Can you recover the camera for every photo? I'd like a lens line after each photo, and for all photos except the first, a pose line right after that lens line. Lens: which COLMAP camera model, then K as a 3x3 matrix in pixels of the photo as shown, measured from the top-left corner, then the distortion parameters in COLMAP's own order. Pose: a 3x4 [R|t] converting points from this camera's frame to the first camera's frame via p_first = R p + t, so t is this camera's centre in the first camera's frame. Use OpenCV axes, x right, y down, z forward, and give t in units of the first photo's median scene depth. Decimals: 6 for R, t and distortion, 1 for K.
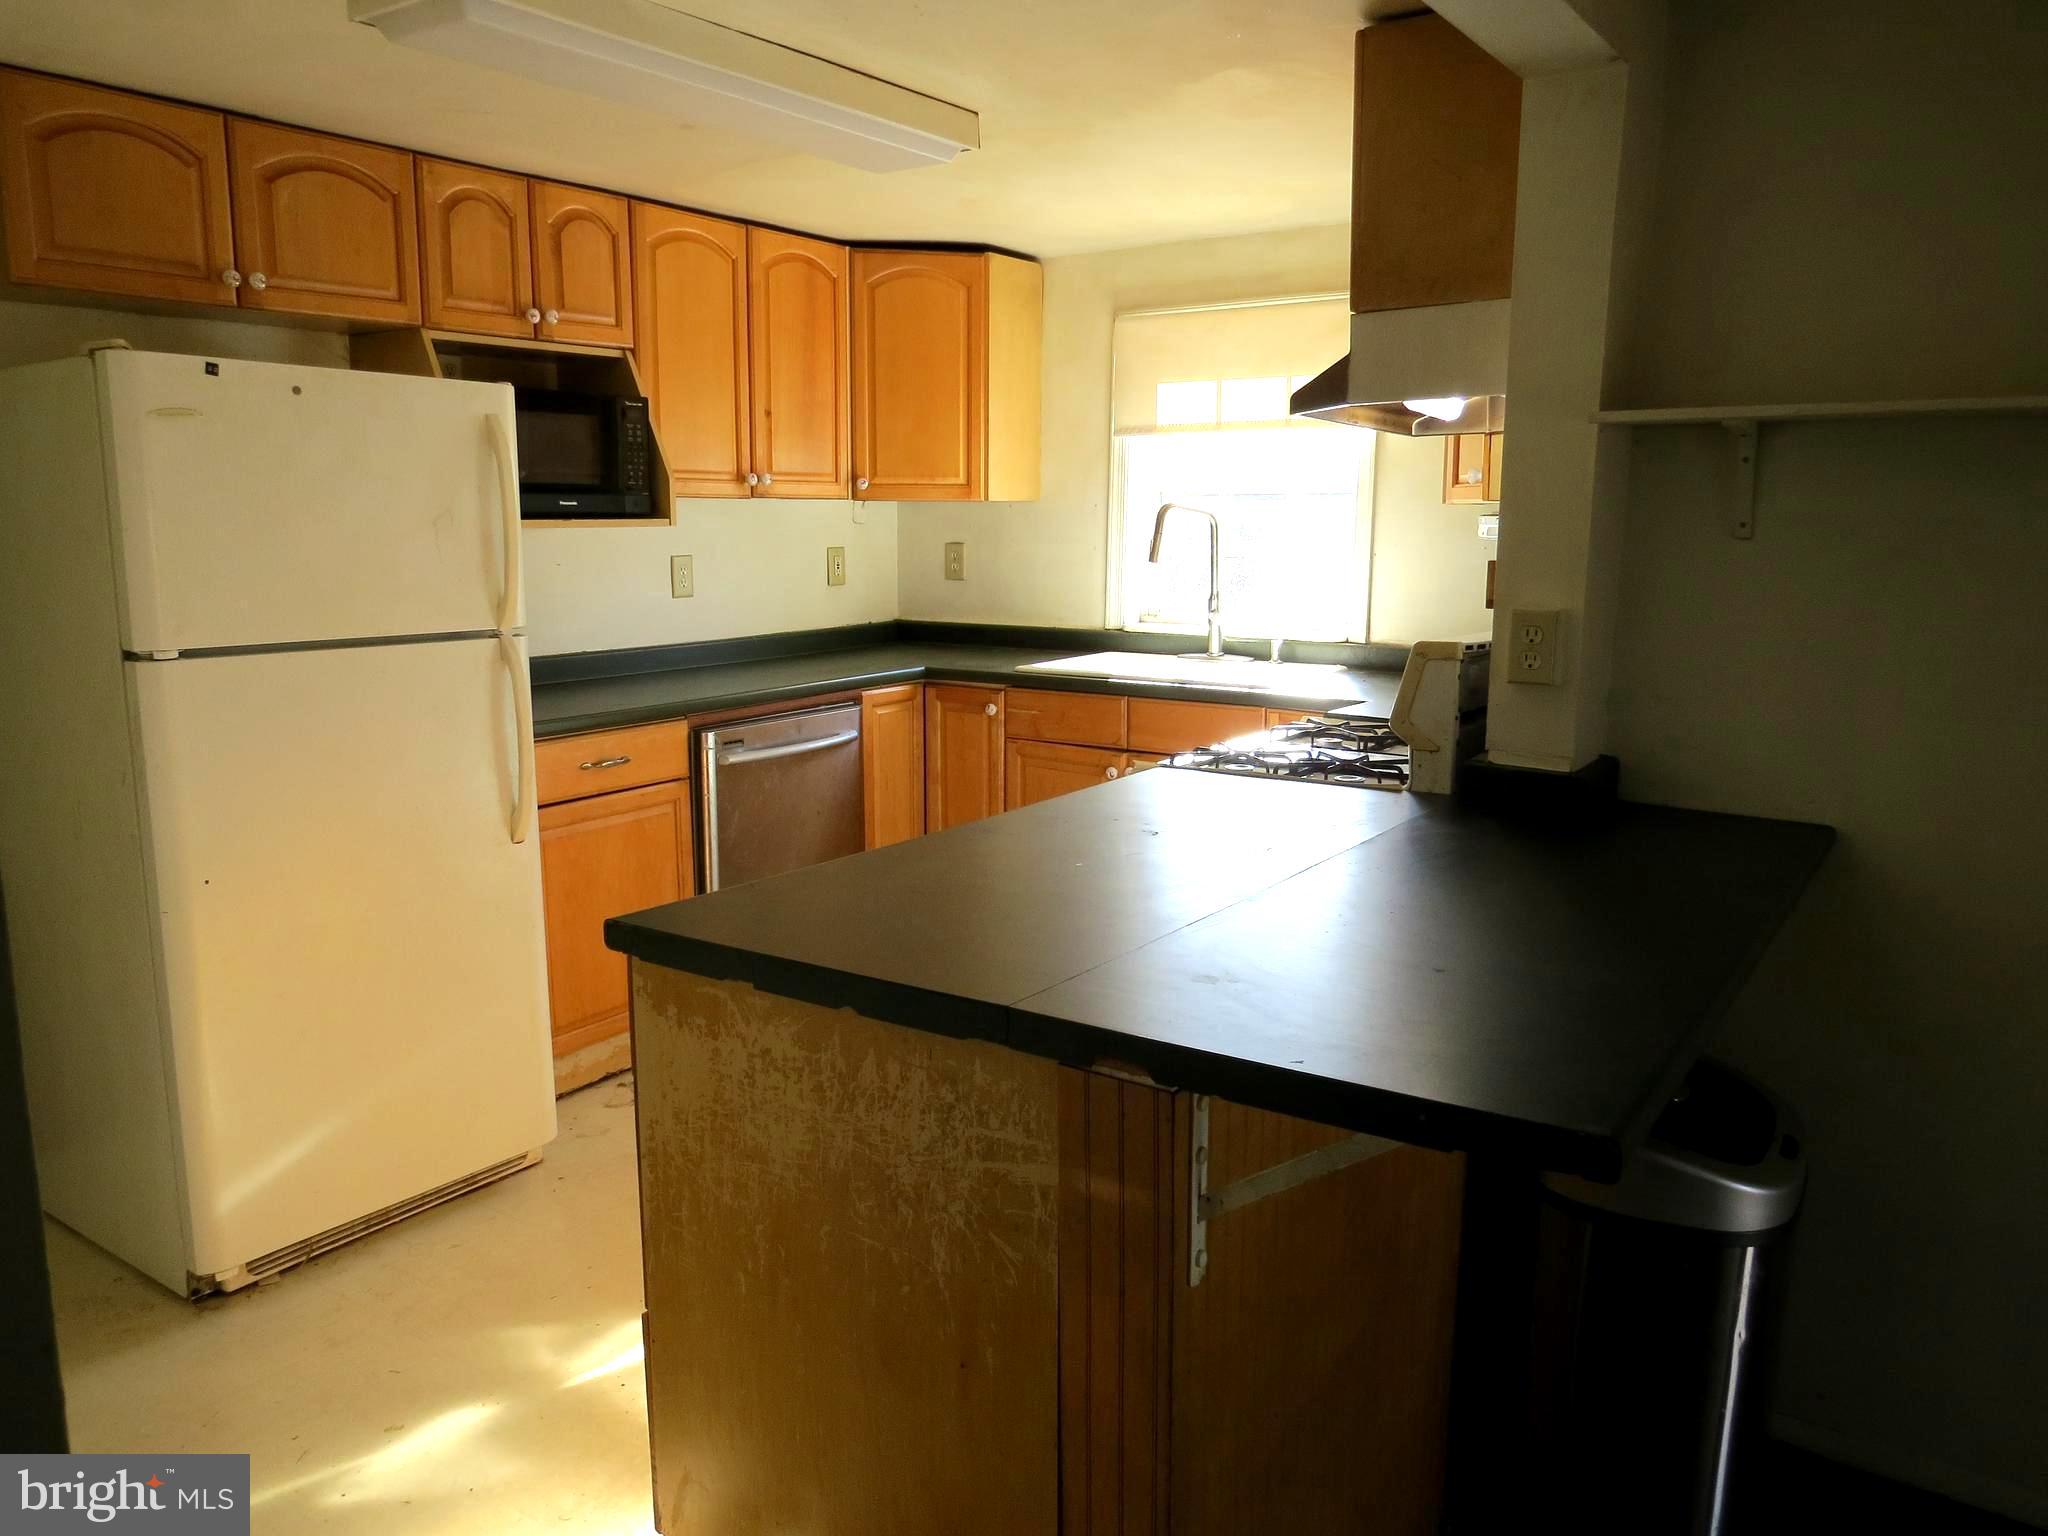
lens RADIAL K [[1478.8, 0, 1024.6], [0, 1478.8, 770.2], [0, 0, 1]] dist [-0.006250, 0.001418]
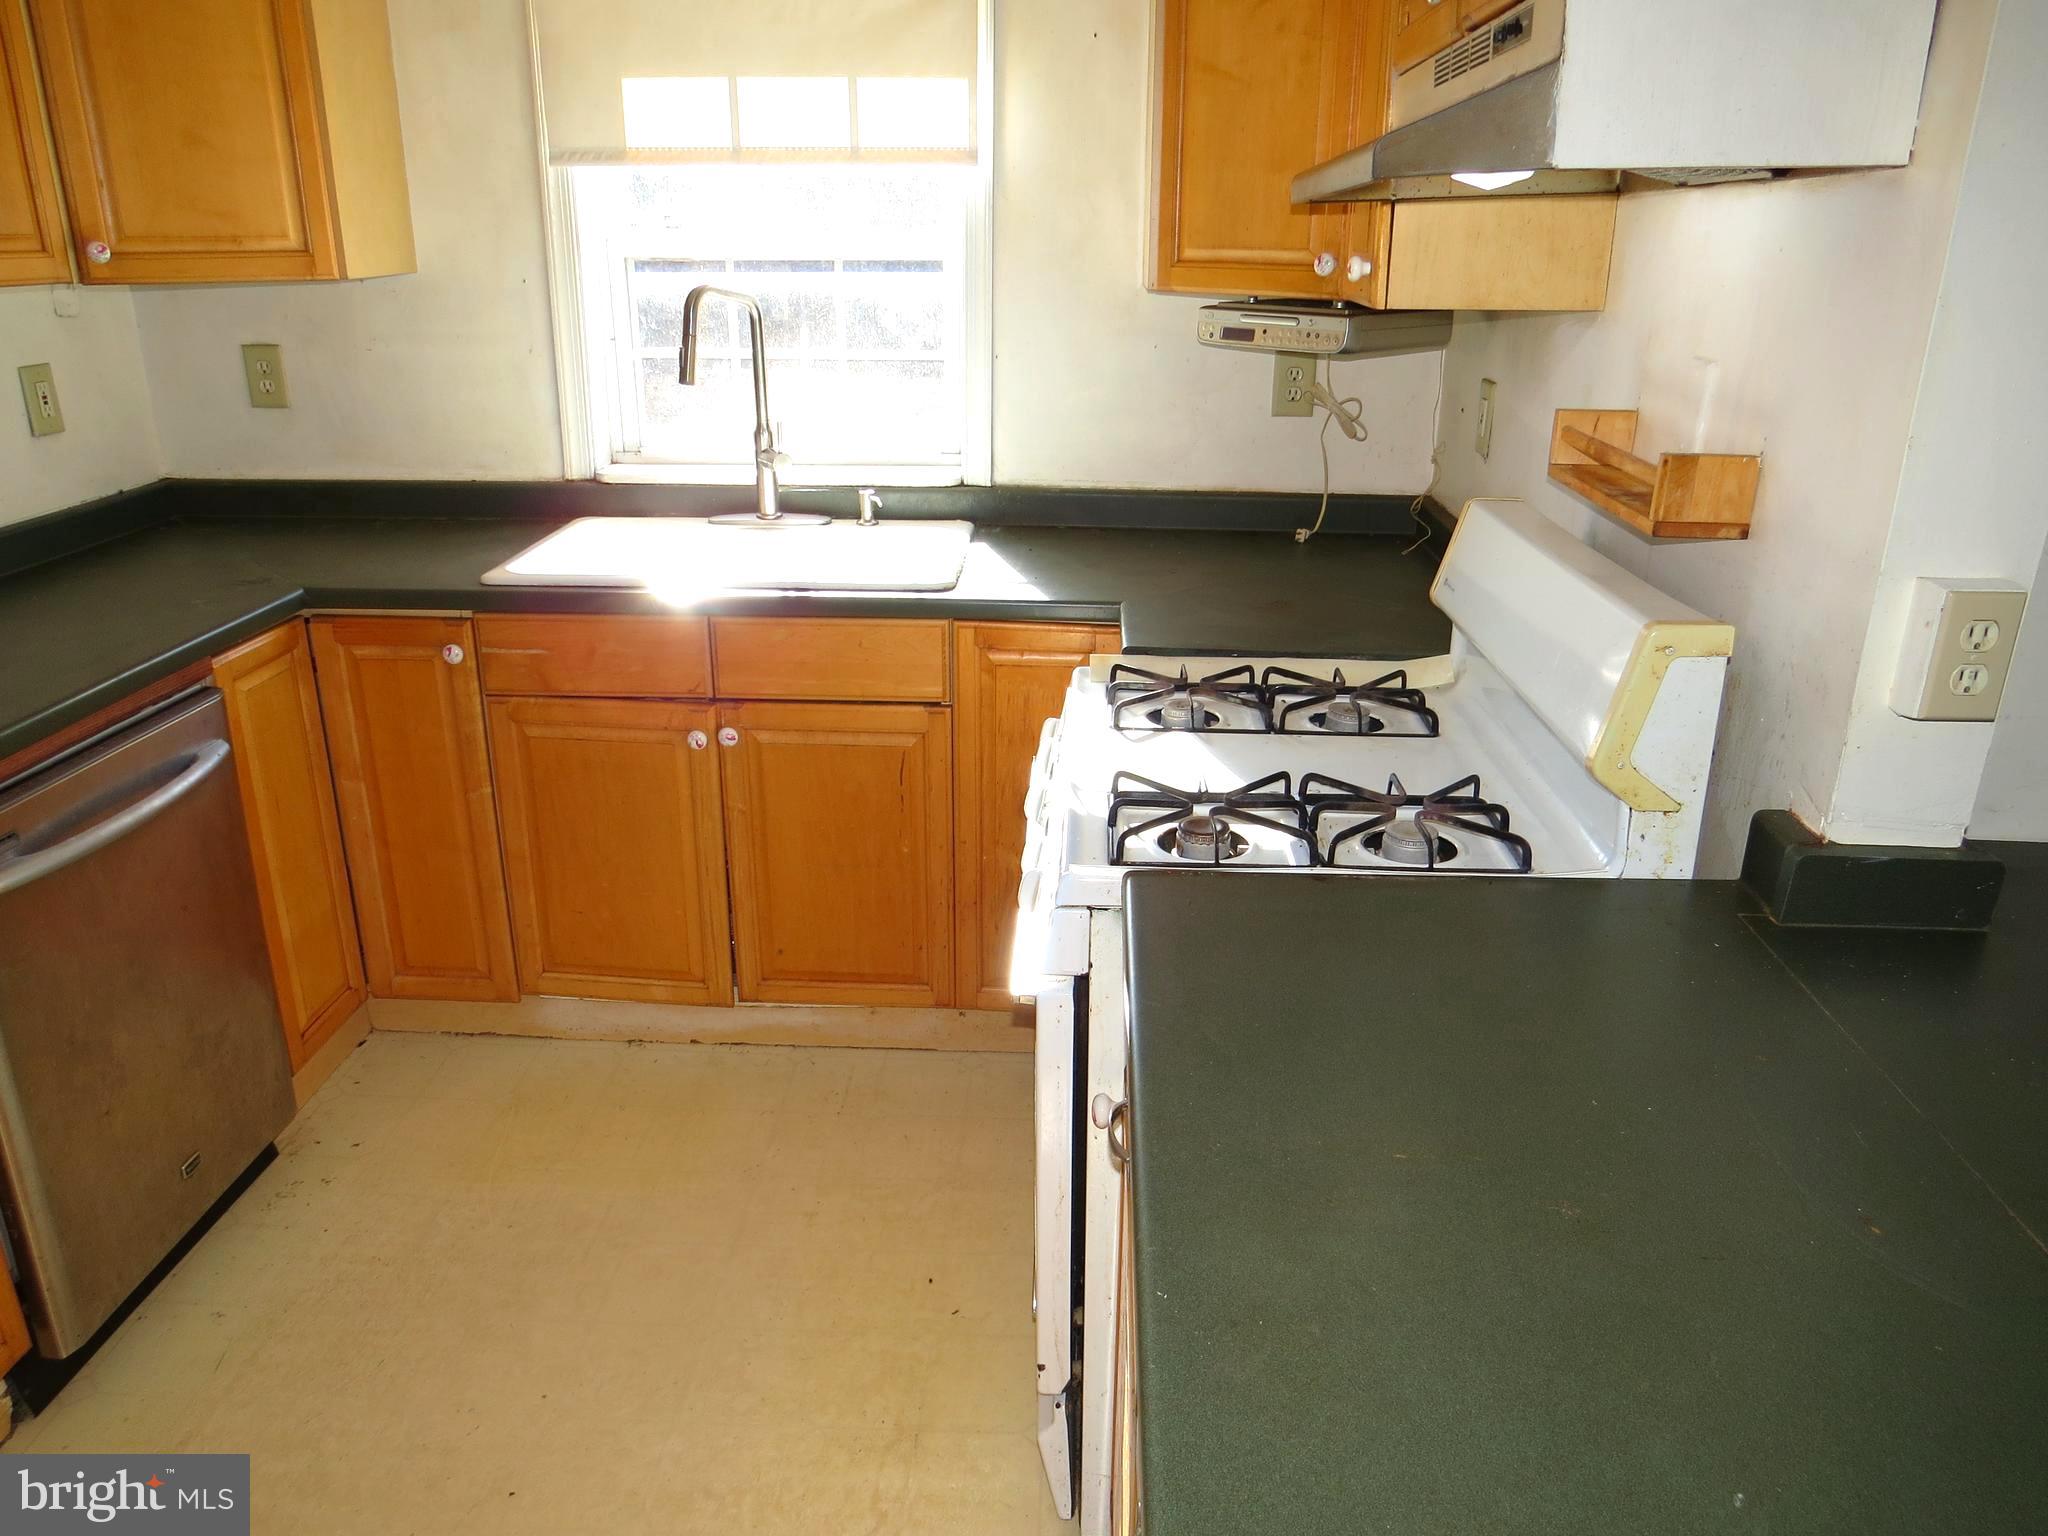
lens RADIAL K [[1478.8, 0, 1017.5], [0, 1478.8, 767.9], [0, 0, 1]] dist [-0.006250, 0.001418]
pose [[0.855543, -0.180951, 0.485080, -0.119638], [0.088258, 0.974193, 0.207745, -0.095822], [-0.510153, -0.134923, 0.849435, 0.360568]]
